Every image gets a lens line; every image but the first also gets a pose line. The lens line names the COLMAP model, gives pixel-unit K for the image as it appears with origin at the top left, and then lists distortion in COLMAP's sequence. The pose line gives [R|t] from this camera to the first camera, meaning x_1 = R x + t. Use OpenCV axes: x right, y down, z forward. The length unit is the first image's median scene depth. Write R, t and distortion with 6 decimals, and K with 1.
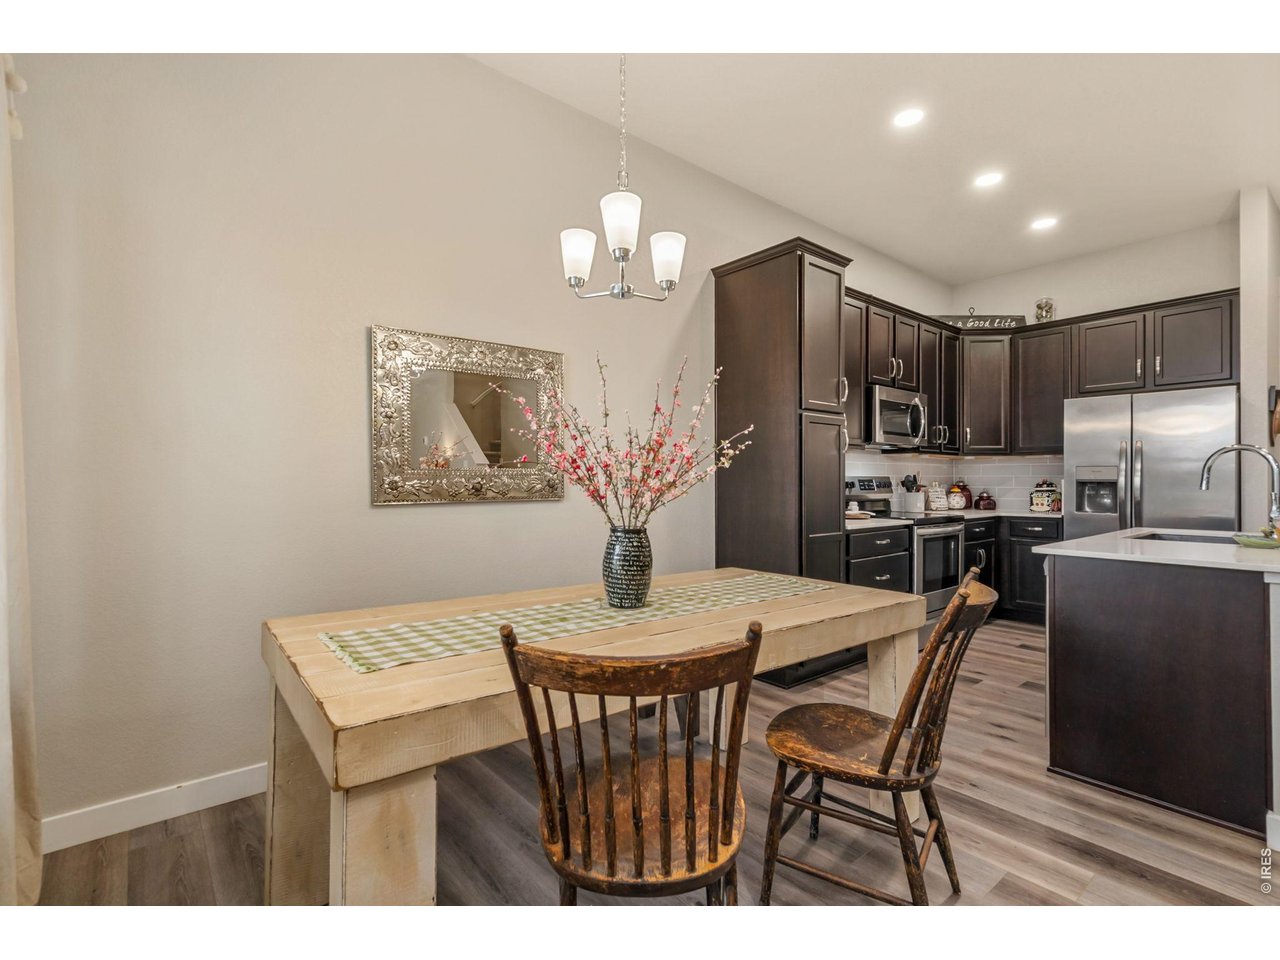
lens RADIAL K [[602.8, 0, 640.0], [0, 602.8, 480.0], [0, 0, 1]] dist [-0.001797, -0.000055]
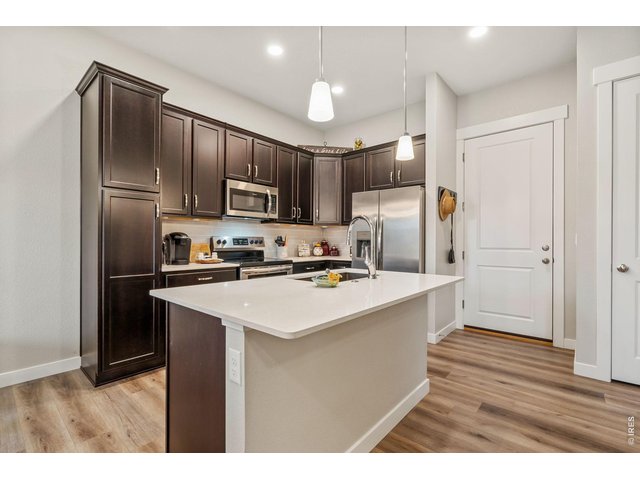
lens RADIAL K [[295.1, 0, 320.0], [0, 295.1, 240.0], [0, 0, 1]] dist [-0.000477, -0.000019]
pose [[0.985825, 0.004327, 0.167723, 0.475988], [-0.004450, 0.999990, 0.000352, 0.002206], [-0.167720, -0.001094, 0.985834, 0.177812]]
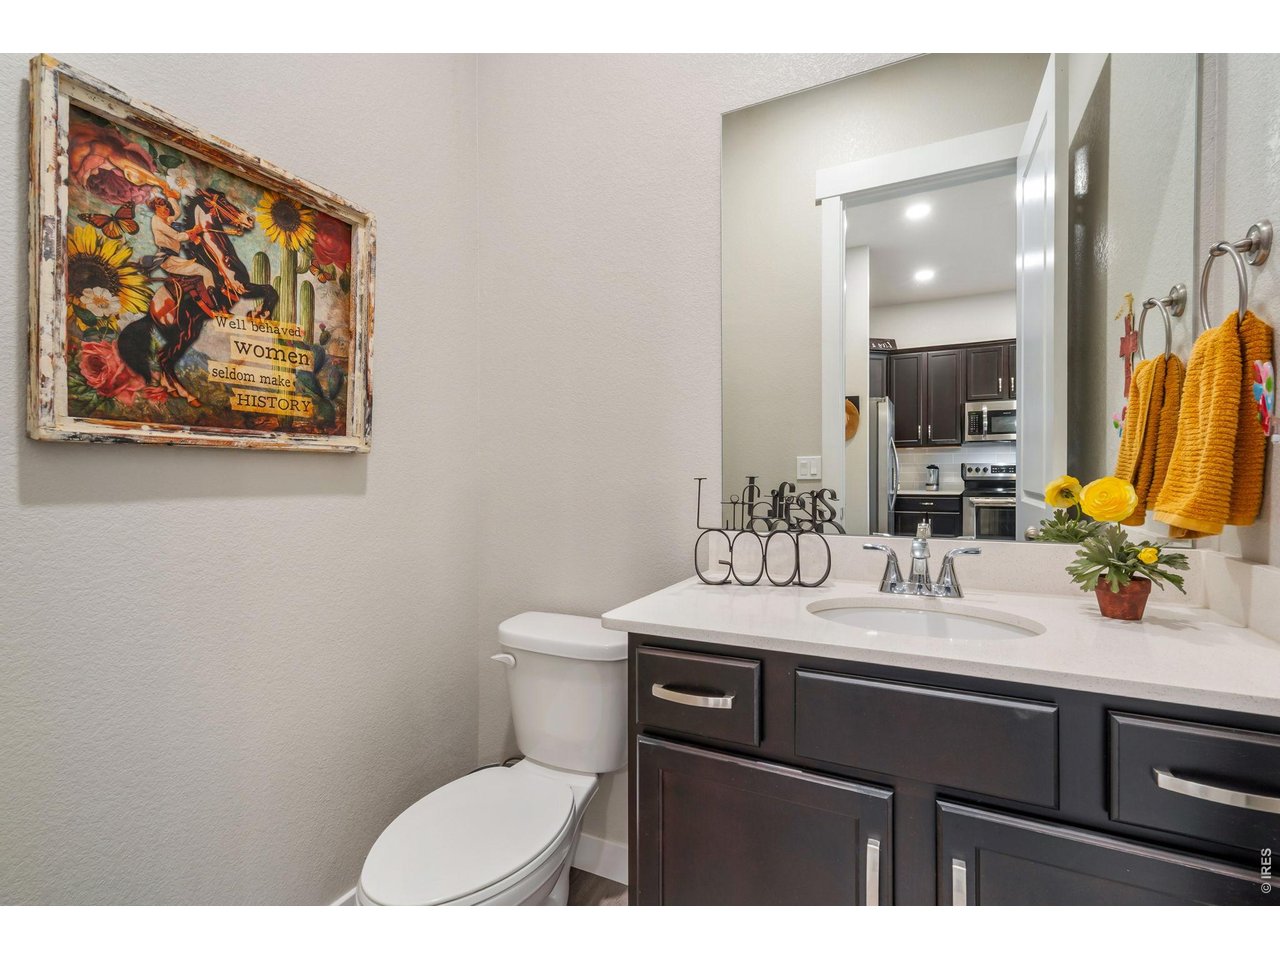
lens RADIAL K [[590.1, 0, 640.0], [0, 590.1, 480.0], [0, 0, 1]] dist [-0.000477, -0.000019]
pose [[-0.911784, -0.000261, -0.410671, 1.769284], [-0.000501, 1.000000, 0.000478, 0.034212], [0.410670, 0.000641, -0.911784, 2.018553]]
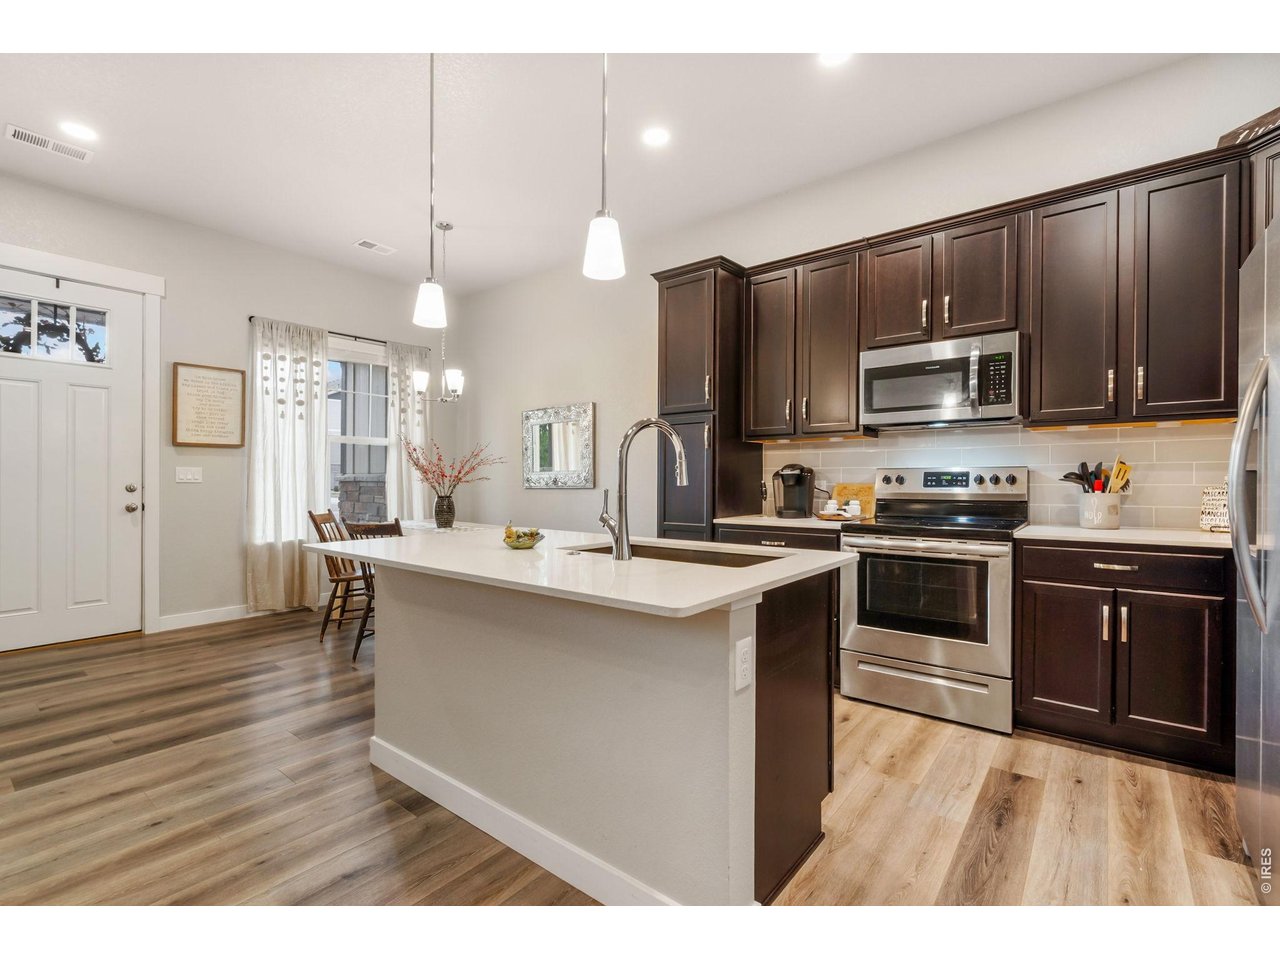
lens RADIAL K [[590.1, 0, 640.0], [0, 590.1, 480.0], [0, 0, 1]] dist [-0.000477, -0.000019]
pose [[0.205158, -0.003566, -0.978722, 1.030222], [0.001920, 0.999993, -0.003241, 0.011134], [0.978727, -0.001214, 0.205164, 0.526489]]
